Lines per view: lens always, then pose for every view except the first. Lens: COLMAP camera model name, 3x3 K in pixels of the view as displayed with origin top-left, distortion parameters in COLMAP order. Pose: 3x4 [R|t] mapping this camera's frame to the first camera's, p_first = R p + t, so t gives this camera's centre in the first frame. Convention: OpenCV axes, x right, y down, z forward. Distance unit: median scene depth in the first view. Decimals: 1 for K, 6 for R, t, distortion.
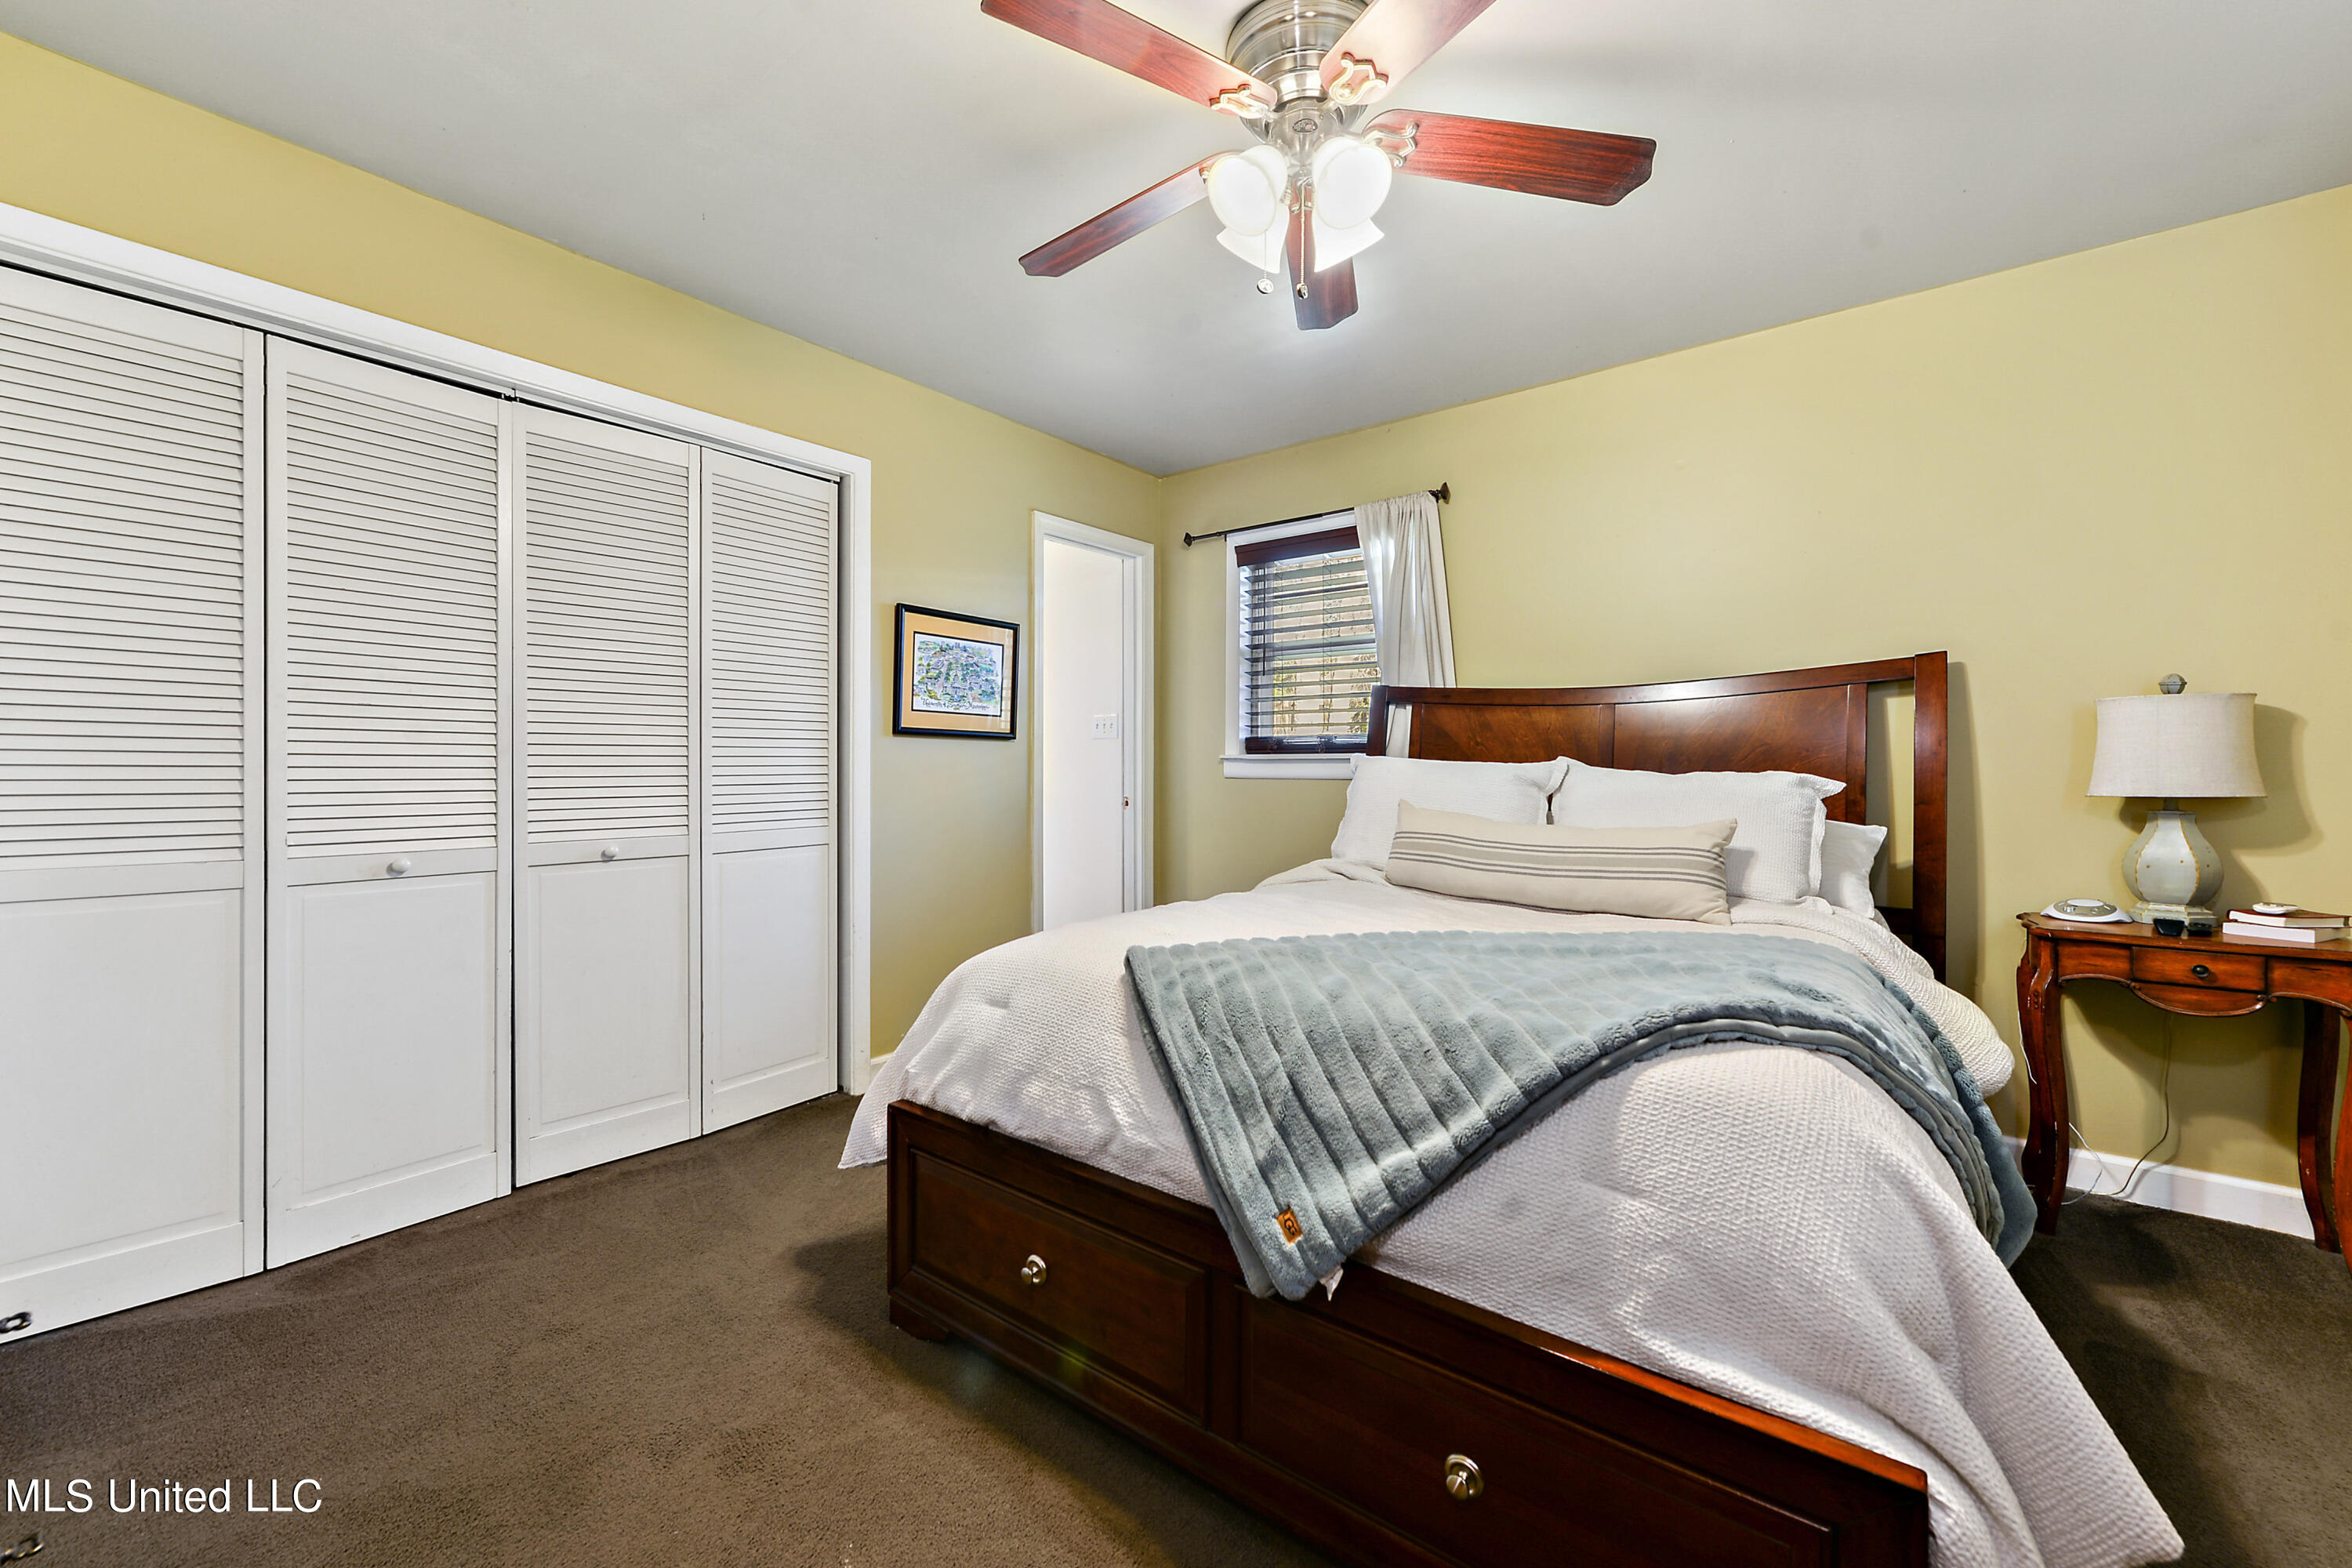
lens RADIAL K [[930.2, 0, 1166.0], [0, 930.2, 765.2], [0, 0, 1]] dist [0.003564, -0.000109]
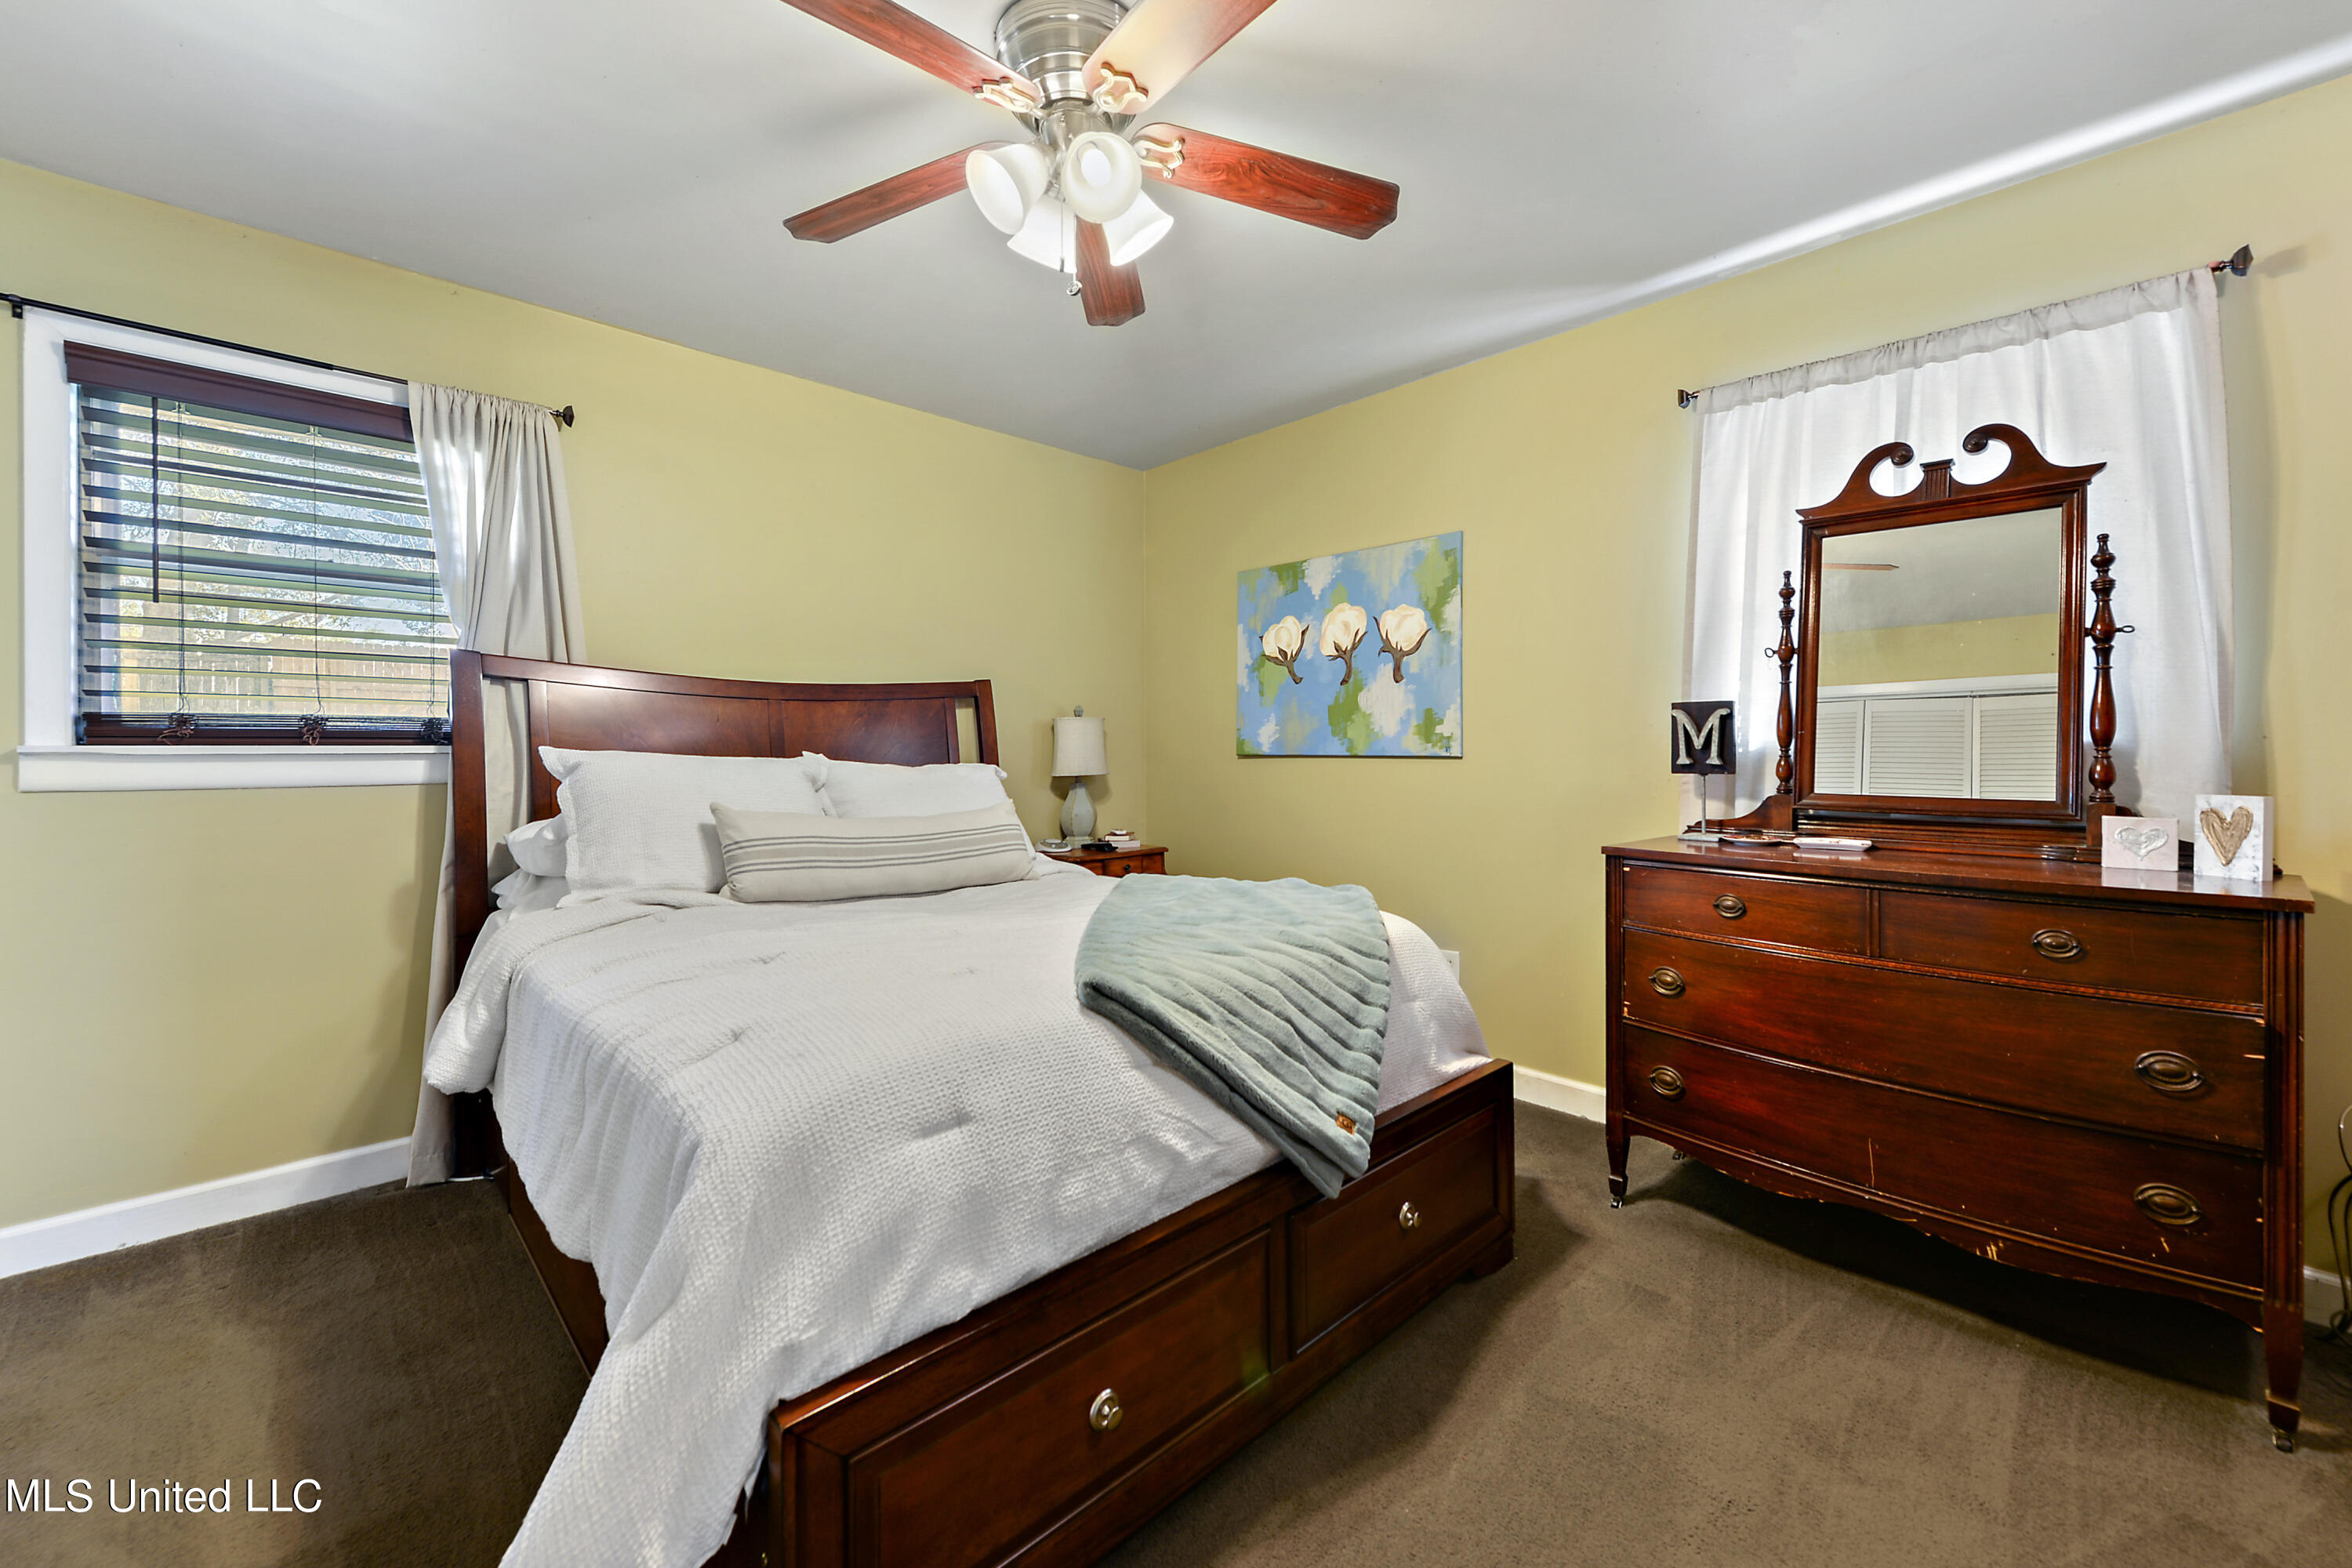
lens RADIAL K [[920.9, 0, 1171.0], [0, 920.9, 755.0], [0, 0, 1]] dist [0.001377, 0.000050]
pose [[0.140062, -0.001056, 0.990142, -0.570527], [0.006321, 0.999980, 0.000173, -0.003079], [-0.990123, 0.006235, 0.140066, 0.532038]]
